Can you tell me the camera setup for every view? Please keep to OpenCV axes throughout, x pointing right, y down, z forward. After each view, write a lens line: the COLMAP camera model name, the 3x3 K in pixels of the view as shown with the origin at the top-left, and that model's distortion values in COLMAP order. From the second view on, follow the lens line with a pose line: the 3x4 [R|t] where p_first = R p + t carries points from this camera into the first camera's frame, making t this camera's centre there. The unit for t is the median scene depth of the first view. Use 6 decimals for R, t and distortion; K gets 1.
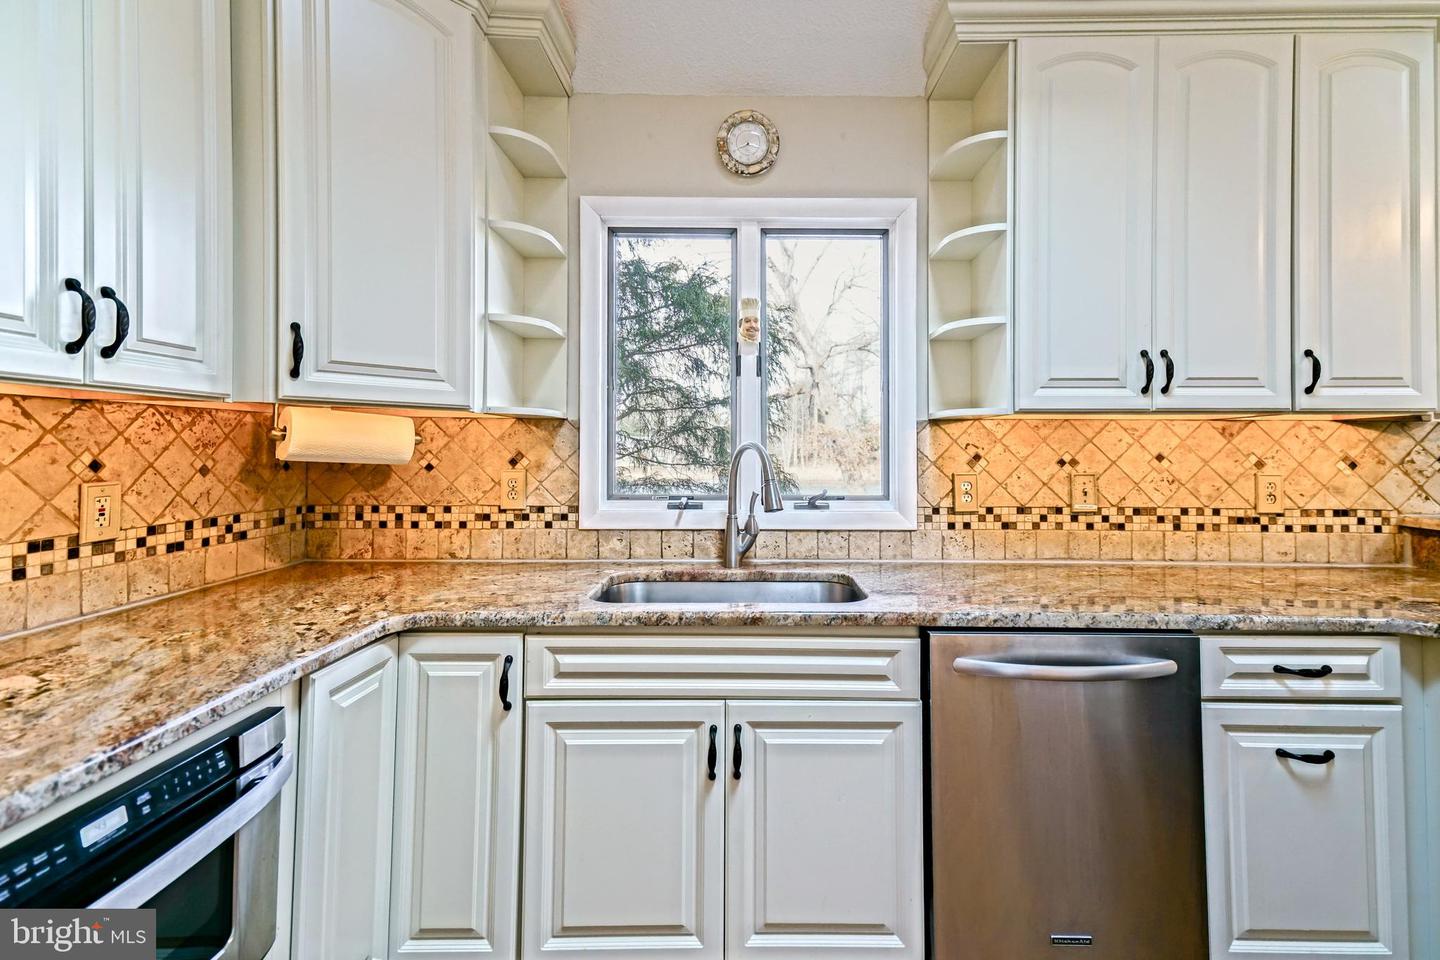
lens RADIAL K [[641.5, 0, 755.2], [0, 641.5, 441.4], [0, 0, 1]] dist [0.041137, -0.002862]
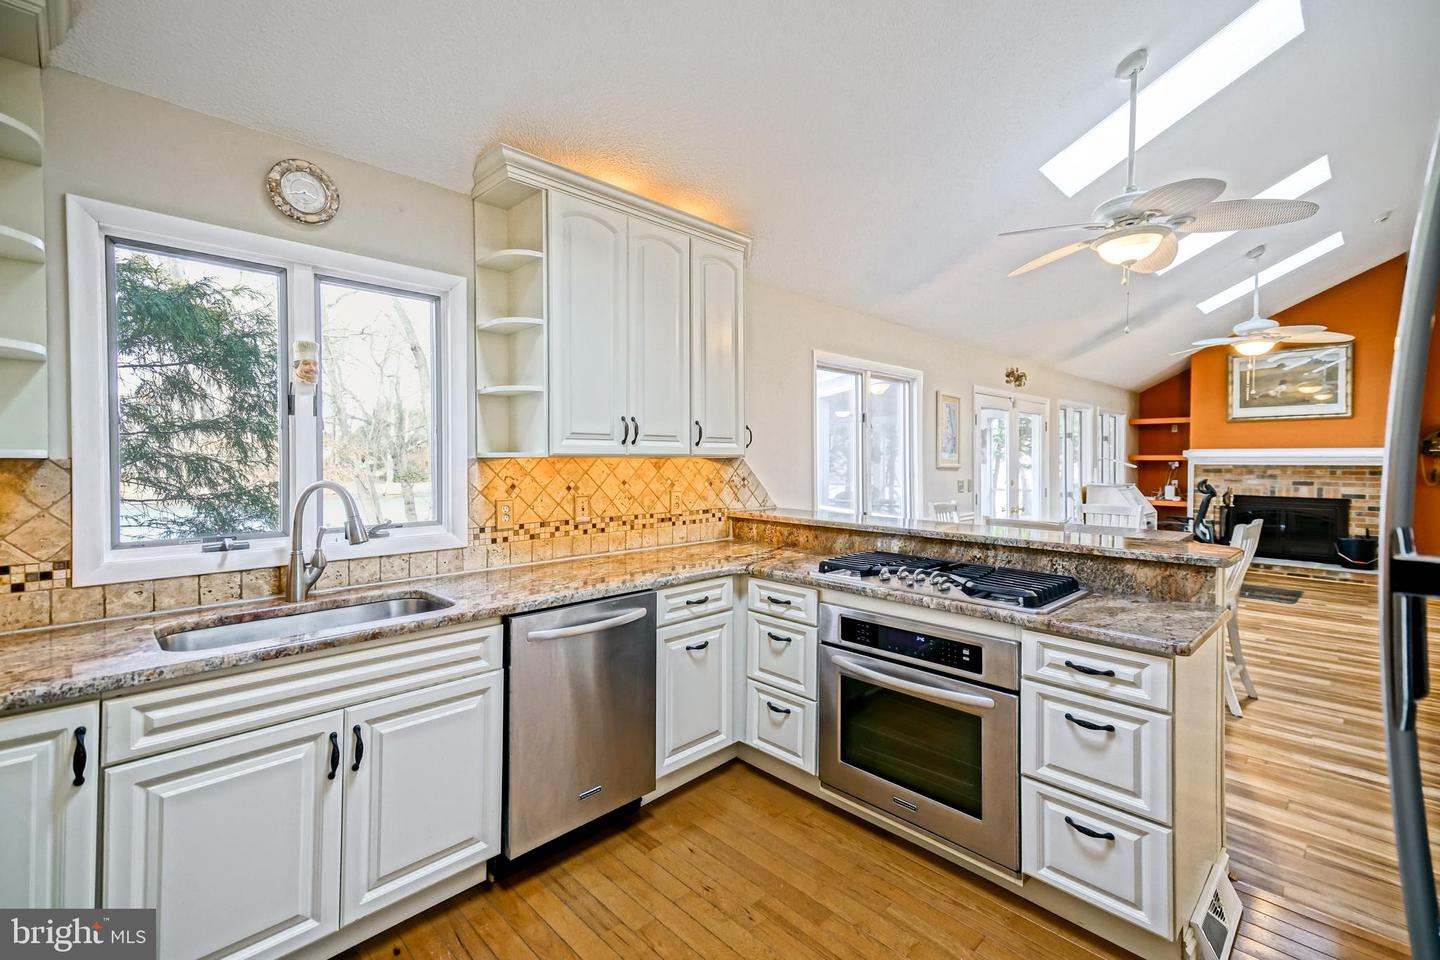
lens RADIAL K [[641.5, 0, 711.0], [0, 641.5, 467.0], [0, 0, 1]] dist [0.041137, -0.002862]
pose [[0.718158, -0.011875, 0.695779, -0.277549], [-0.008016, 0.999647, 0.025336, -0.051900], [-0.695834, -0.023773, 0.717809, -0.216689]]
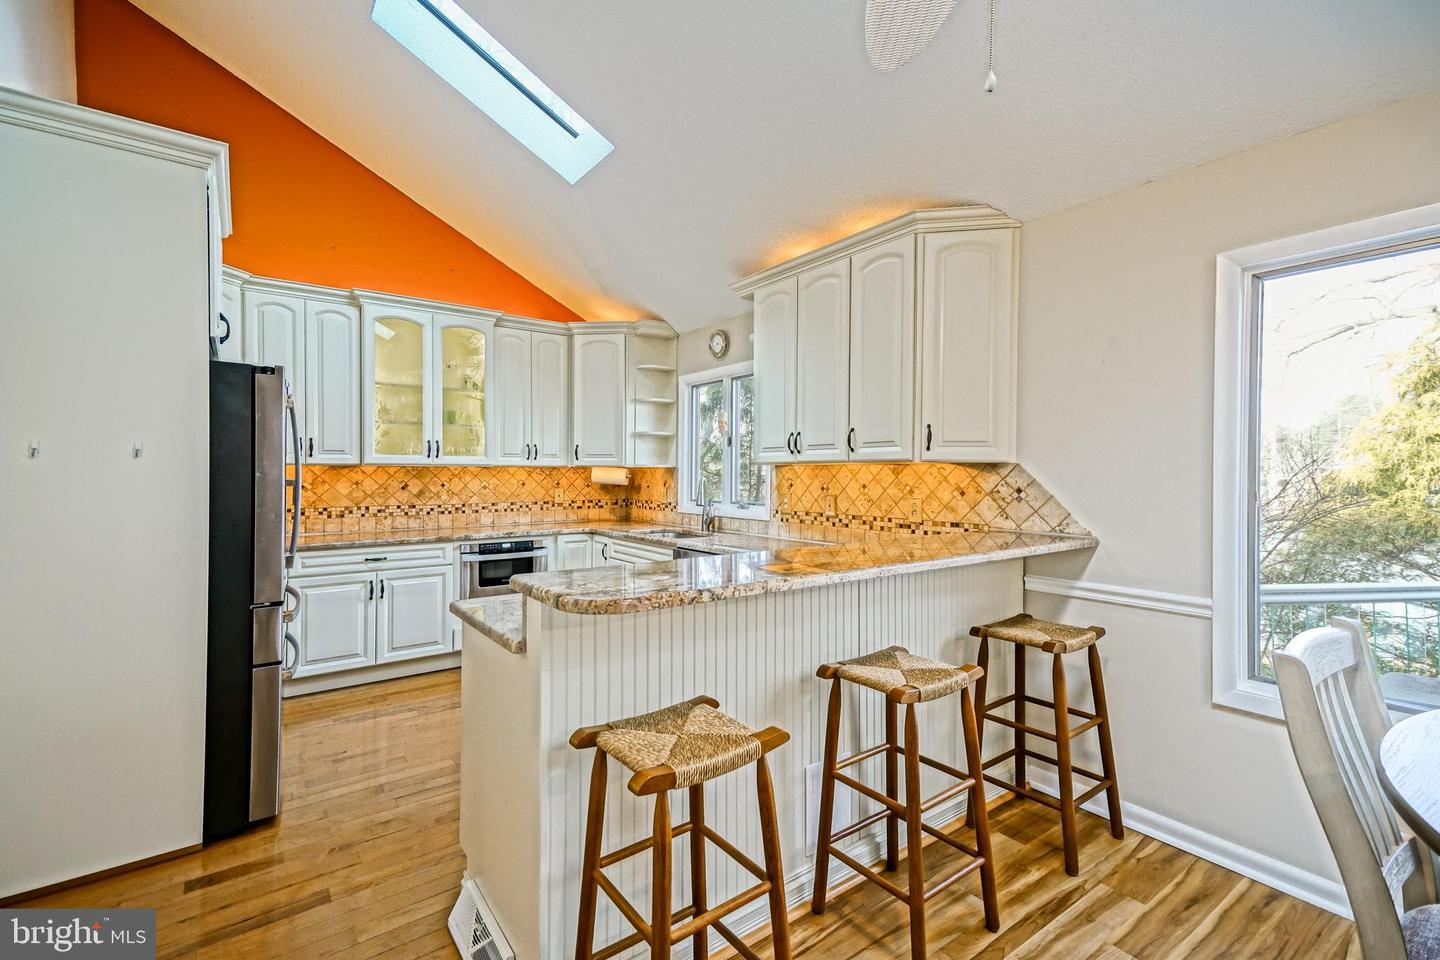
lens RADIAL K [[641.5, 0, 723.7], [0, 641.5, 472.8], [0, 0, 1]] dist [0.041137, -0.002862]
pose [[0.586234, -0.003407, -0.810134, 1.801657], [0.010157, 0.999943, 0.003144, -0.020657], [0.810078, -0.010072, 0.586236, -0.292035]]
